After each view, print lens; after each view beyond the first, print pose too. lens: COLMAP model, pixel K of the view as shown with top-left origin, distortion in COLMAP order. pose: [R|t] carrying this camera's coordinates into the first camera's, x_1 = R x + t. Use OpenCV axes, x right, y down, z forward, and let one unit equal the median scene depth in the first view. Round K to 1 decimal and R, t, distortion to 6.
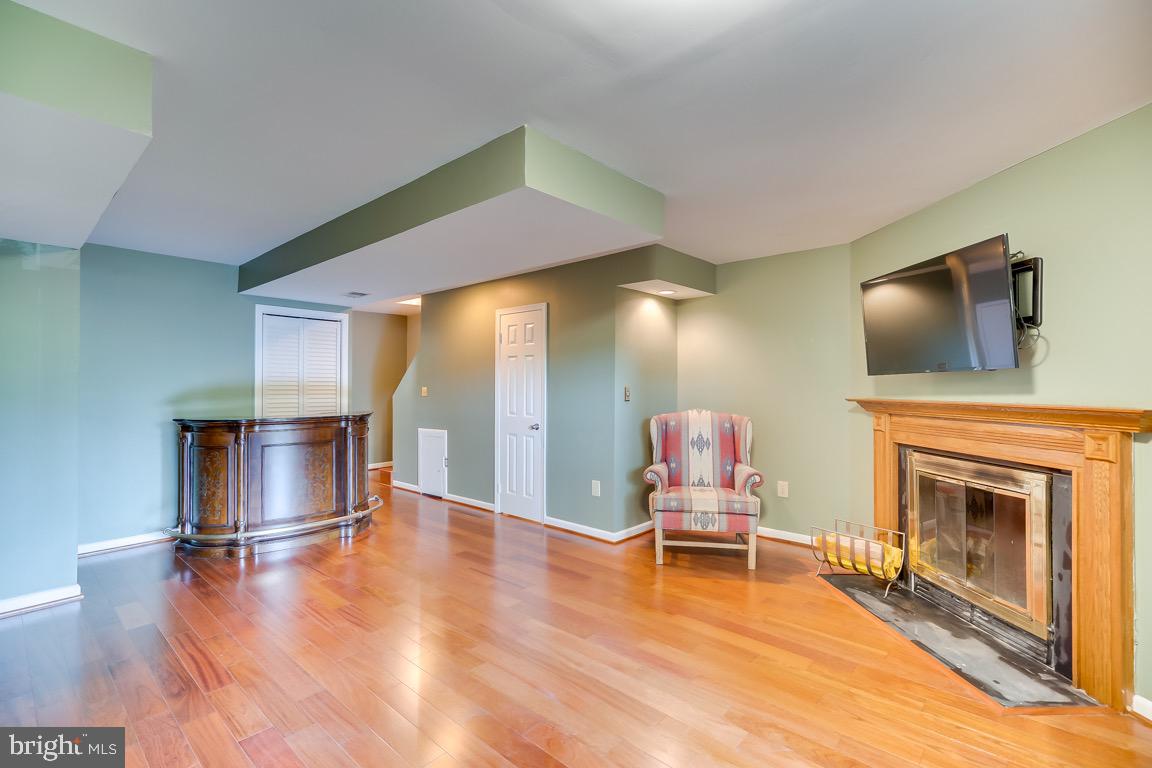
lens RADIAL K [[532.0, 0, 579.5], [0, 532.0, 380.4], [0, 0, 1]] dist [-0.000422, 0.007124]
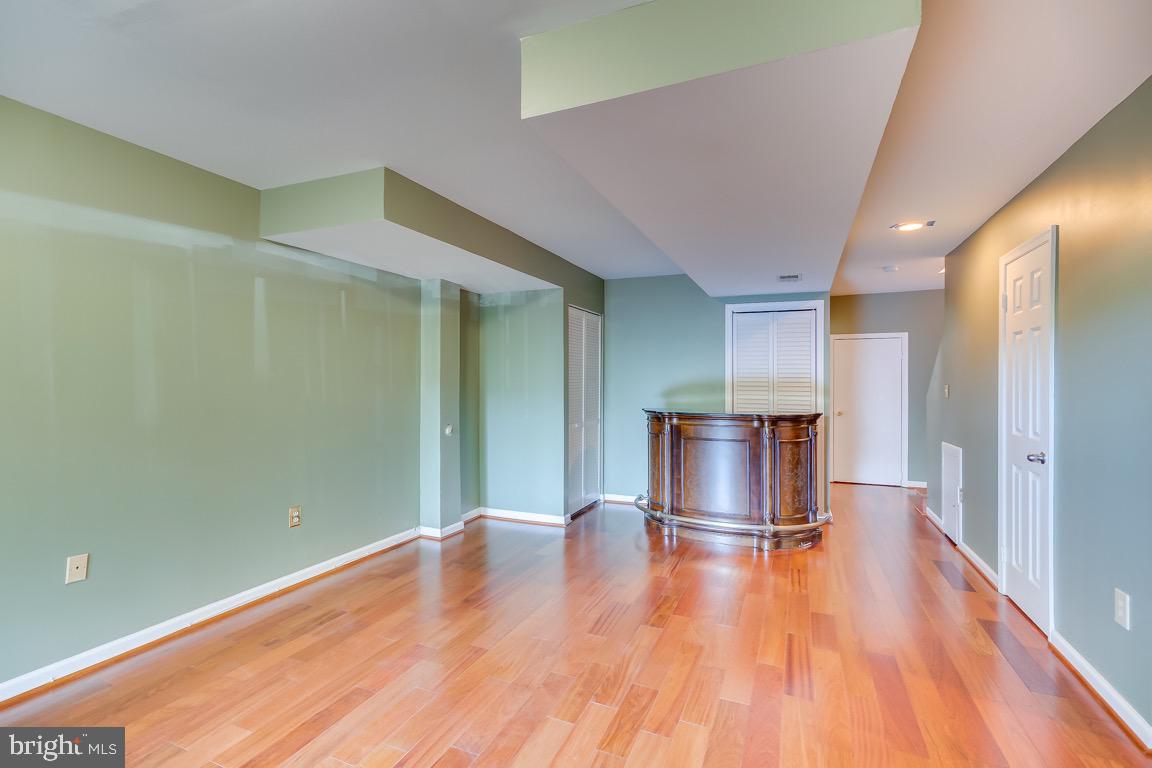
lens RADIAL K [[532.0, 0, 563.5], [0, 532.0, 384.9], [0, 0, 1]] dist [-0.000422, 0.007124]
pose [[0.307497, 0.006029, -0.951530, 0.410745], [0.004954, 0.999956, 0.007937, 0.007920], [0.951536, -0.007154, 0.307453, 0.519214]]
